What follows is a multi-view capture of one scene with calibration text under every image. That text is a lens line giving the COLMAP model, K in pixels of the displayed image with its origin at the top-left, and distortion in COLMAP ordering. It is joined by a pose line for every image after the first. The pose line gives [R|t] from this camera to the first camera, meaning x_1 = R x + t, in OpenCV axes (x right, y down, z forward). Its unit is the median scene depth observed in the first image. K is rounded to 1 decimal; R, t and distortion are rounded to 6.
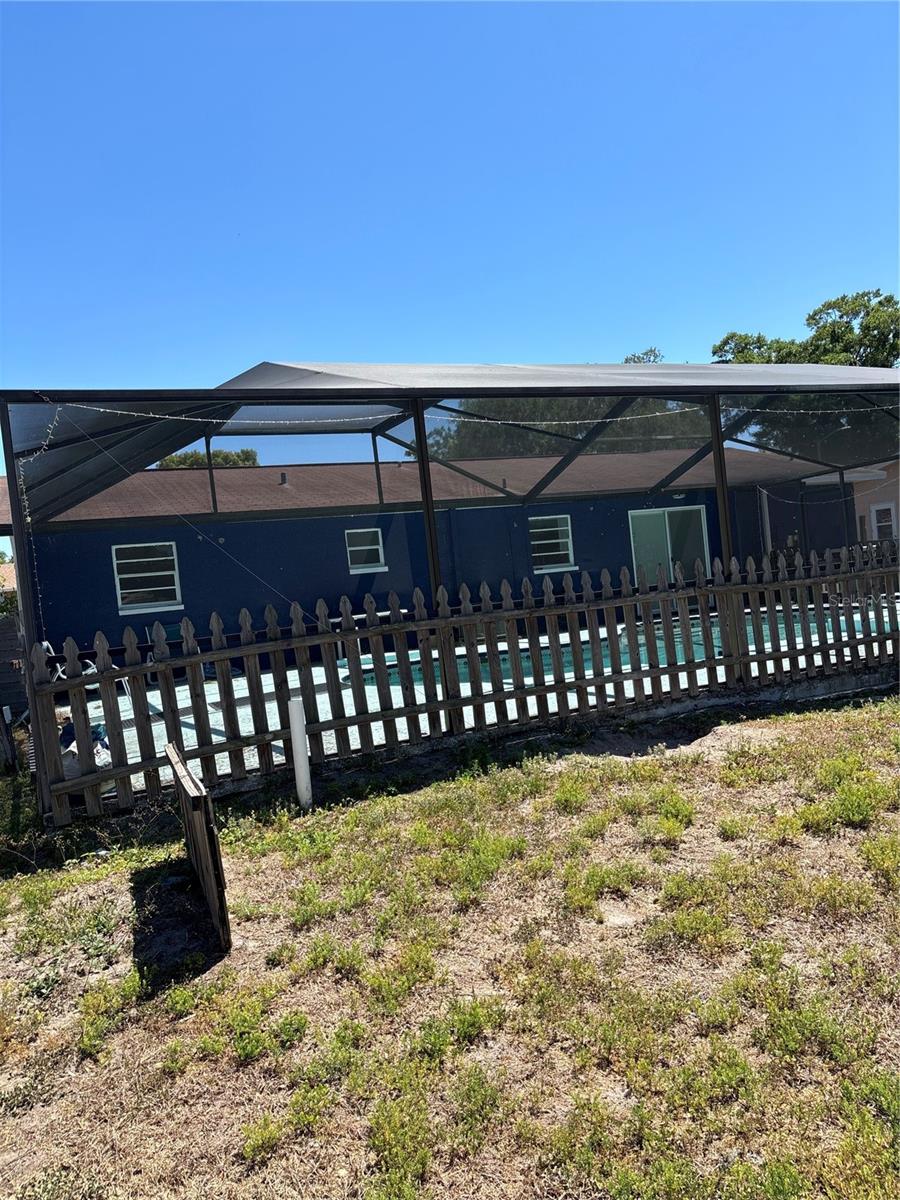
lens RADIAL K [[904.8, 0, 445.4], [0, 904.8, 618.8], [0, 0, 1]] dist [0.052965, -0.063801]
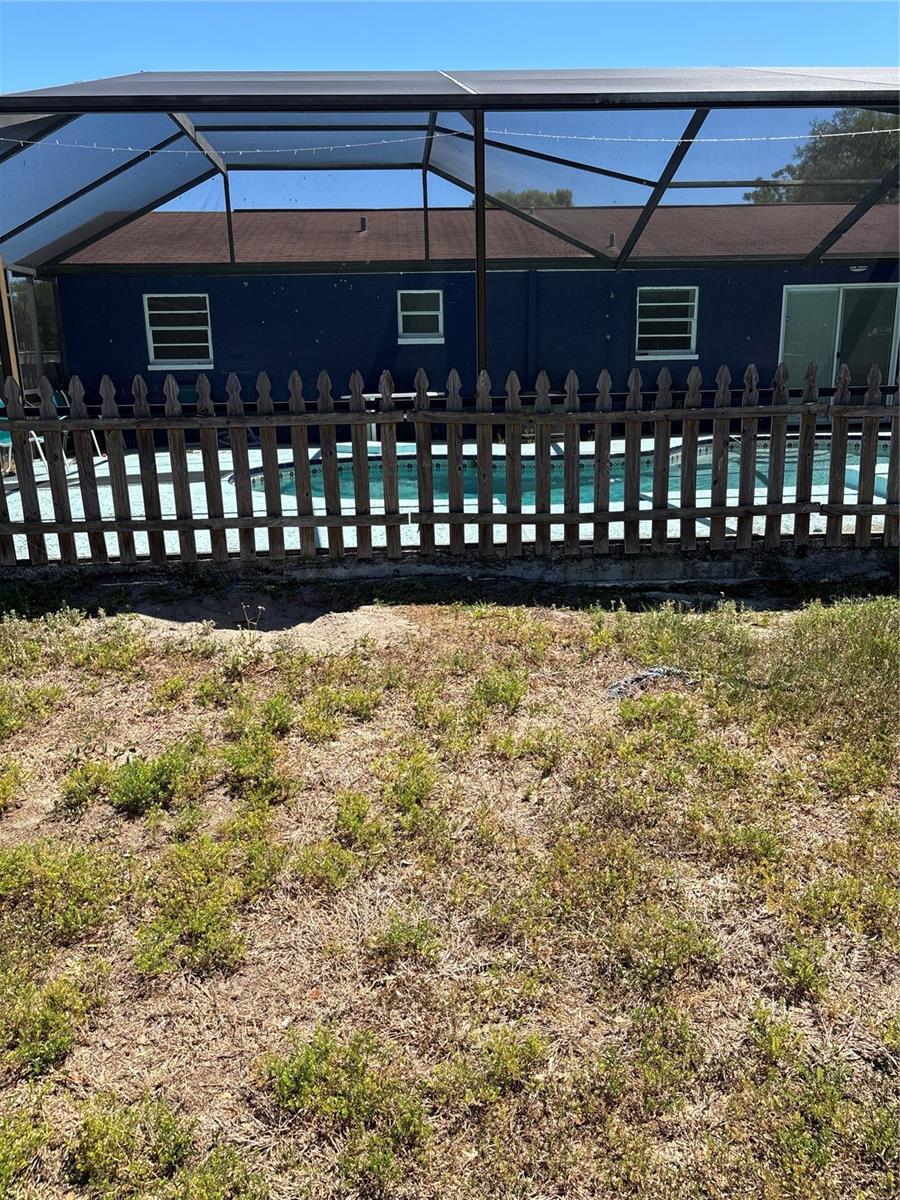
lens RADIAL K [[904.8, 0, 454.5], [0, 904.8, 605.2], [0, 0, 1]] dist [0.052965, -0.063801]
pose [[0.929547, 0.170874, -0.326718, 0.297233], [-0.087508, 0.963051, 0.254706, -0.037387], [0.358168, -0.208170, 0.910154, 0.173683]]
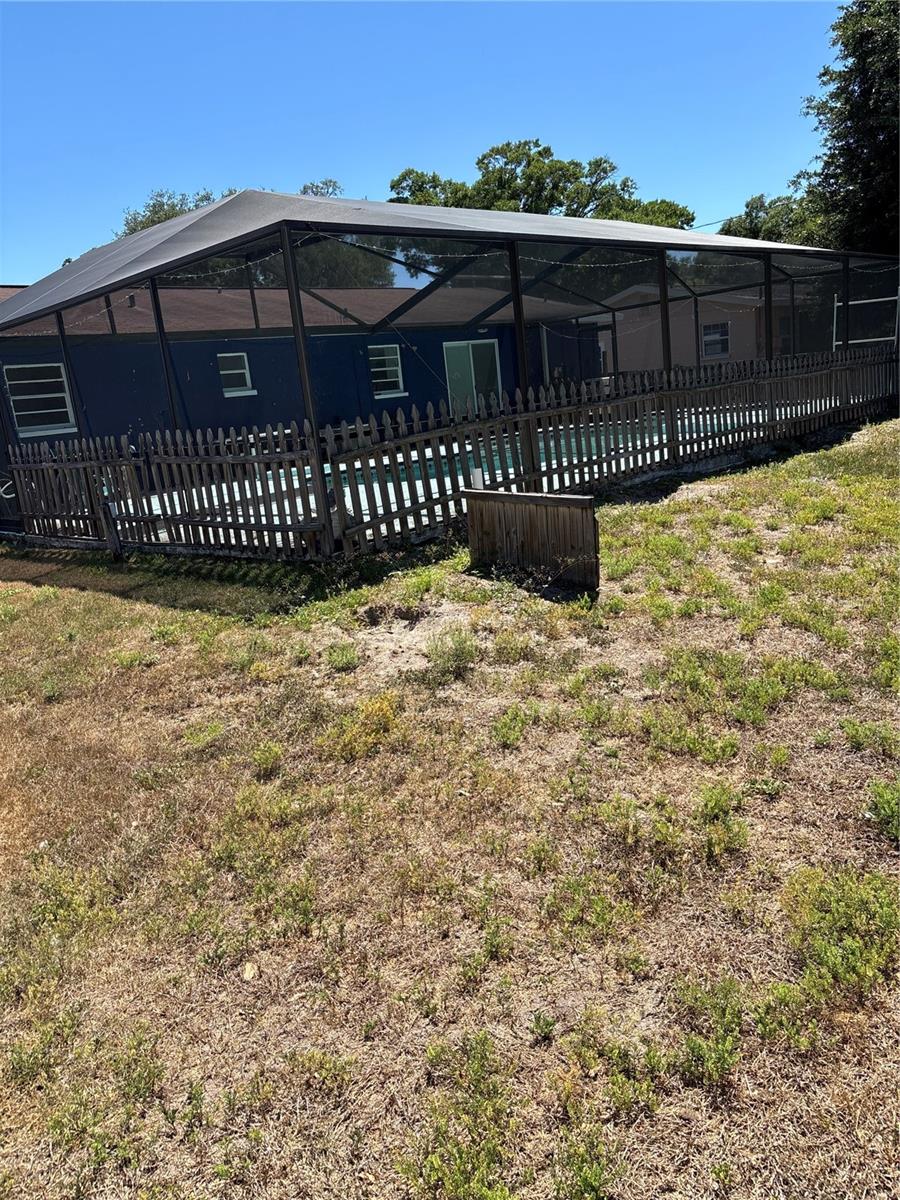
lens RADIAL K [[904.8, 0, 448.8], [0, 904.8, 612.1], [0, 0, 1]] dist [0.052965, -0.063801]
pose [[0.925233, -0.090395, 0.368472, -0.299570], [0.030013, 0.985597, 0.166429, 0.030710], [-0.378209, -0.142927, 0.914620, -0.115563]]
